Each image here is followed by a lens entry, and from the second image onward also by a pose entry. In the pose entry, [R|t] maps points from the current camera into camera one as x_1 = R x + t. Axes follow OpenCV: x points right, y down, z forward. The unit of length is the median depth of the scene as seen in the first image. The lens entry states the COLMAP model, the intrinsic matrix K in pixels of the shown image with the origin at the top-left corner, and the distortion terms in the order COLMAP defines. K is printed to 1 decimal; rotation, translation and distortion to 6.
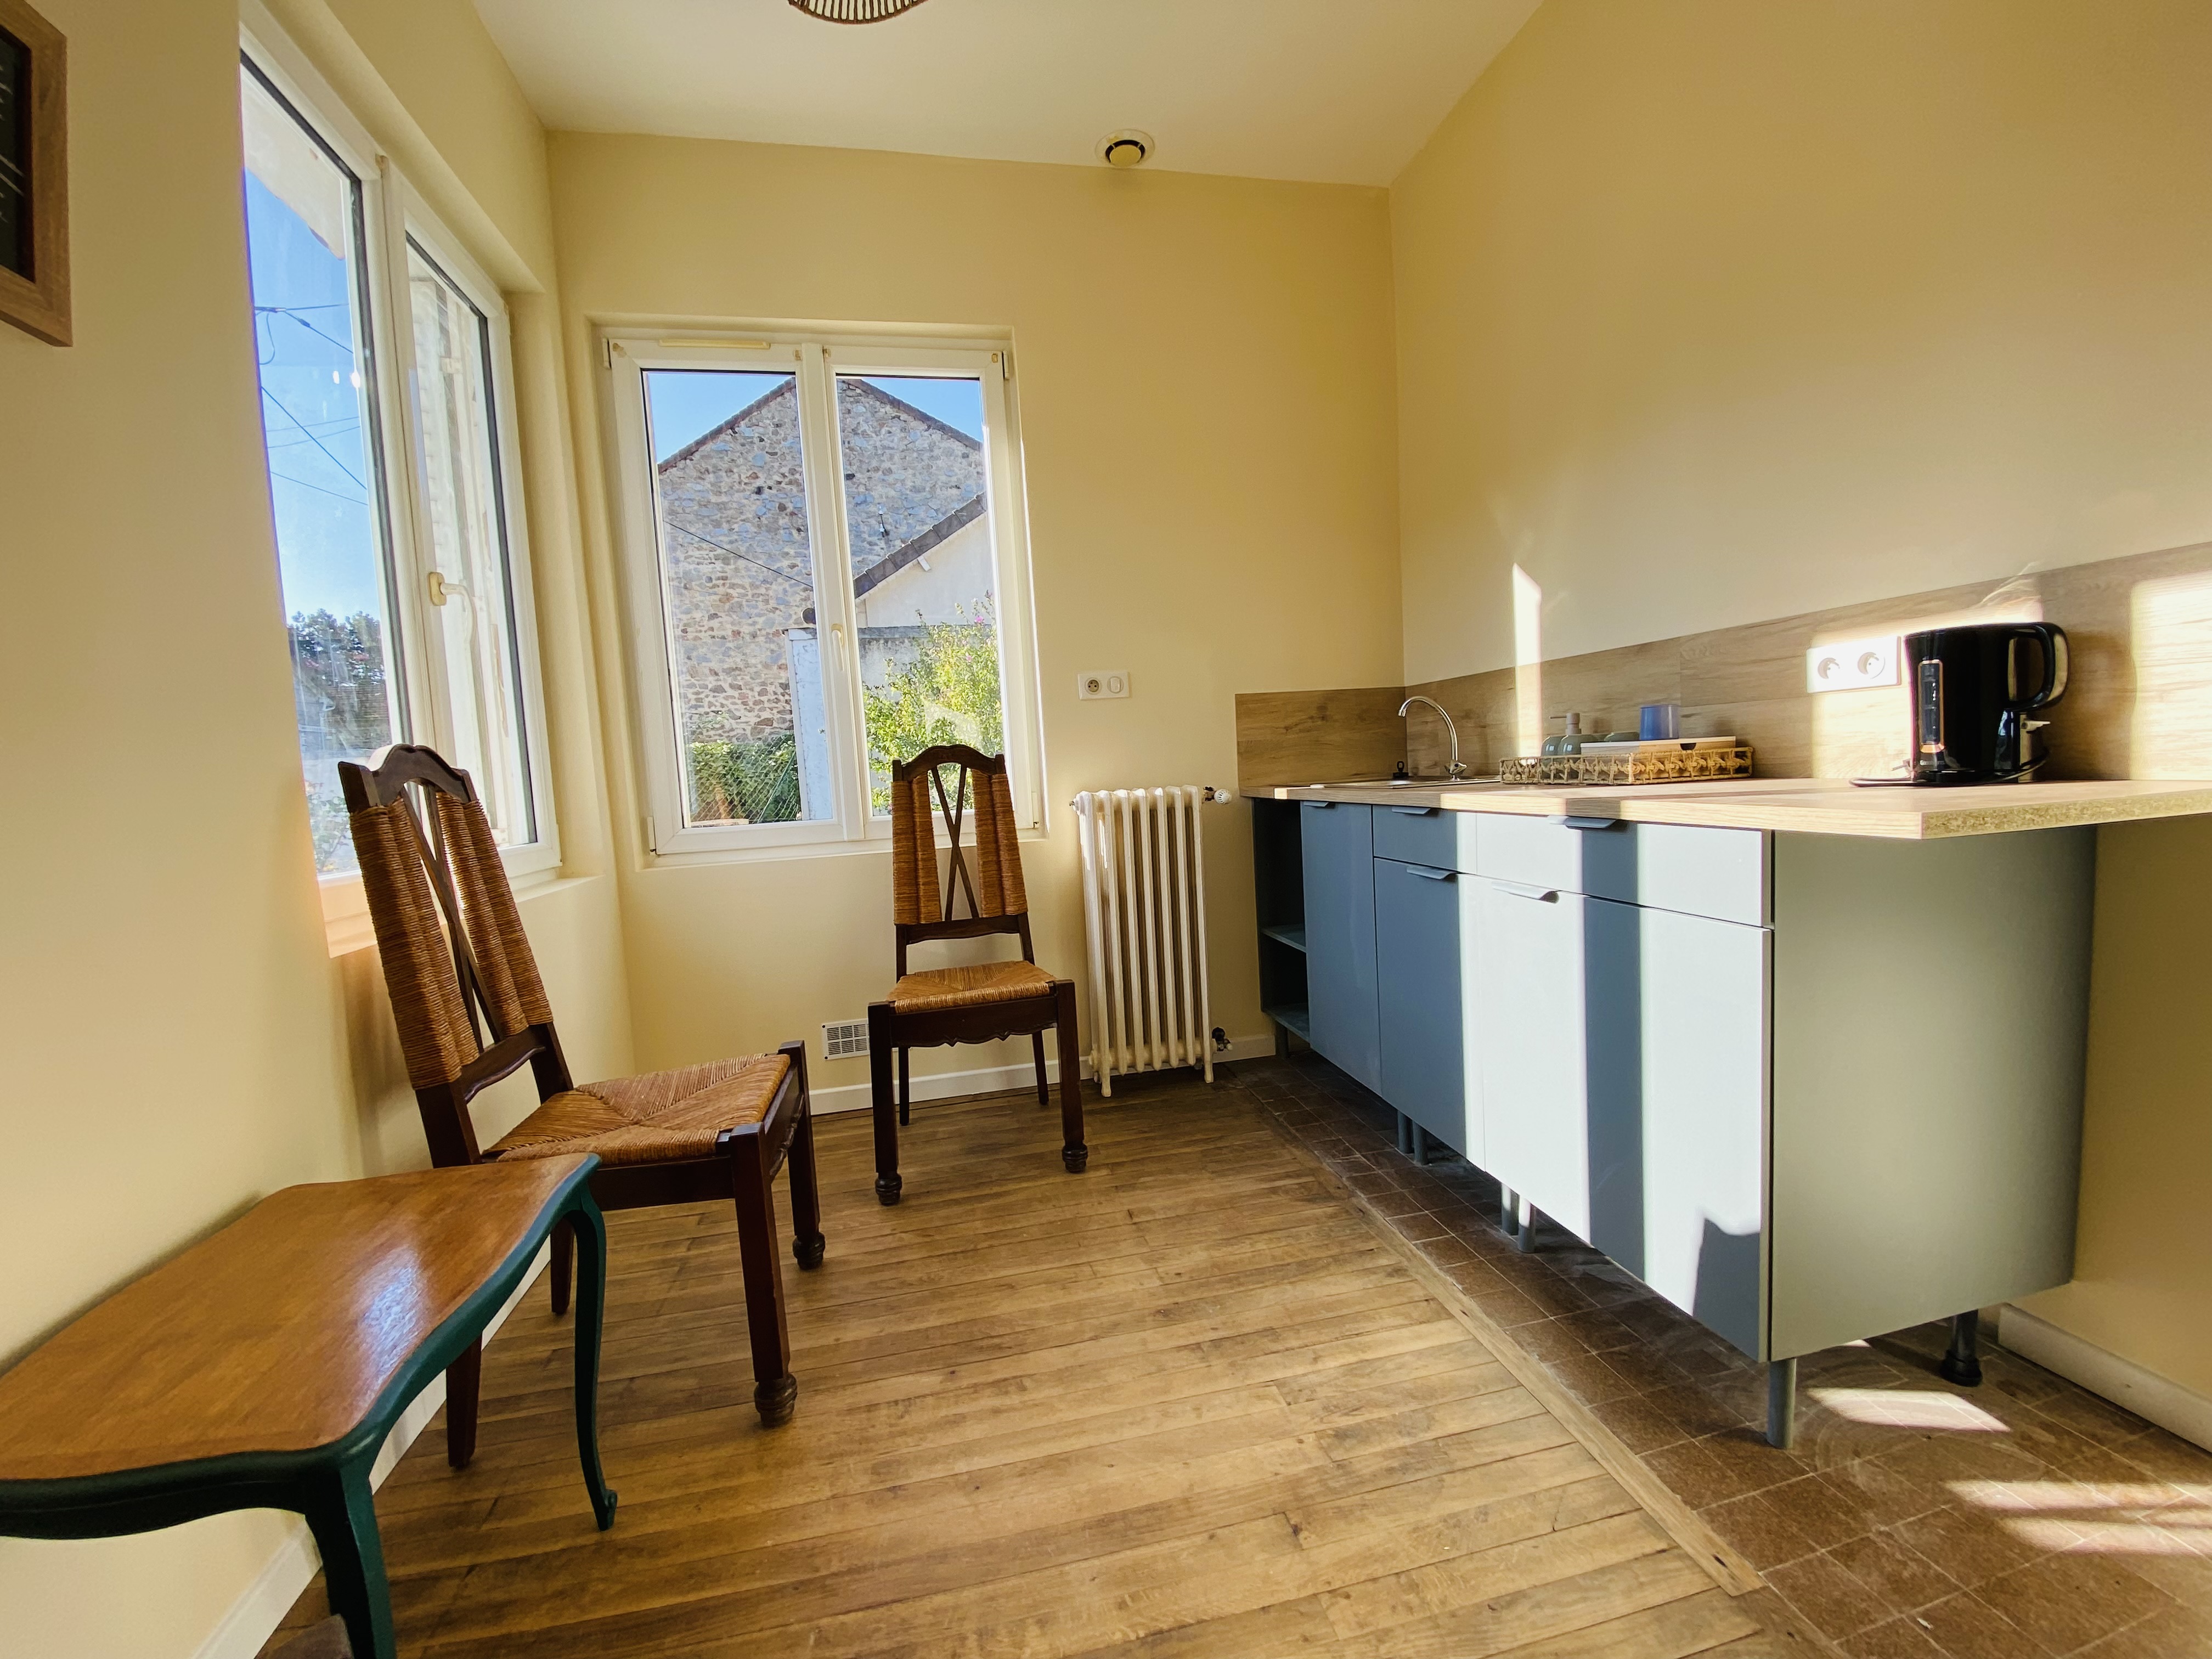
lens RADIAL K [[902.0, 0, 1106.0], [0, 902.0, 829.5], [0, 0, 1]] dist [0.000664, 0.000043]
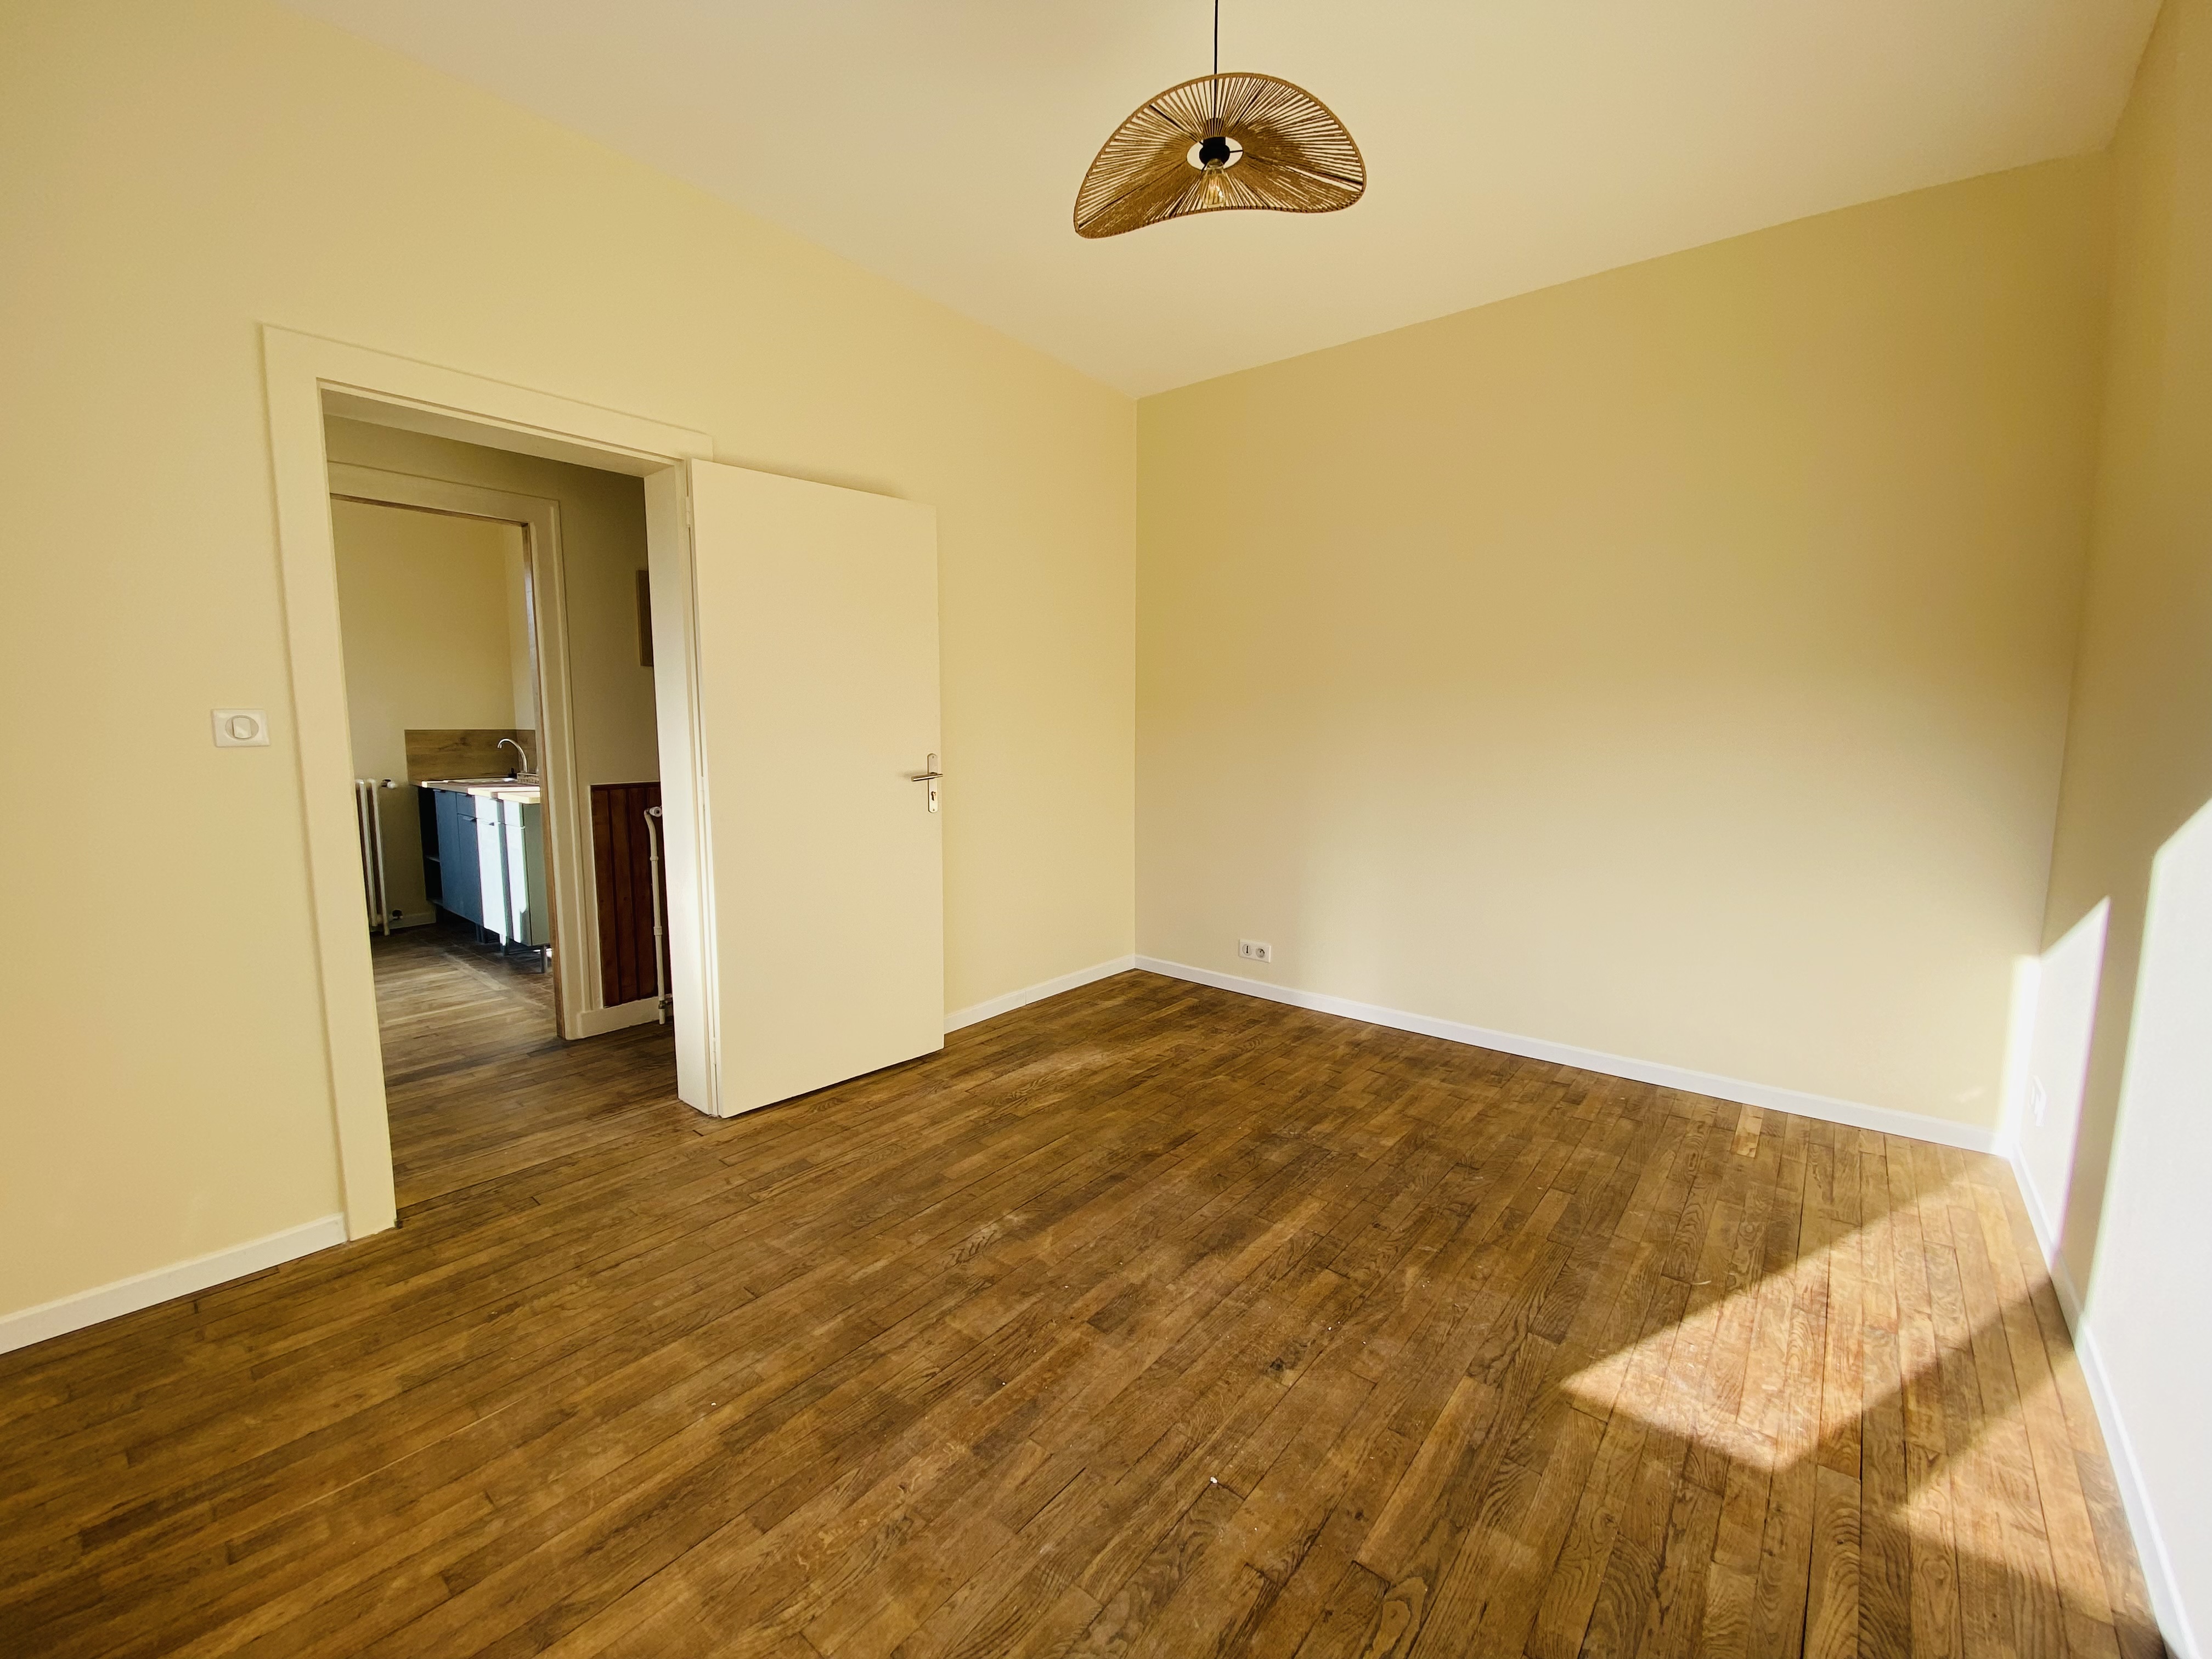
lens RADIAL K [[902.0, 0, 1106.0], [0, 902.0, 829.5], [0, 0, 1]] dist [0.000664, 0.000043]
pose [[0.774450, -0.010523, 0.632547, 0.094998], [-0.003065, 0.999788, 0.020385, 0.013824], [-0.632627, -0.017726, 0.774254, -1.502110]]
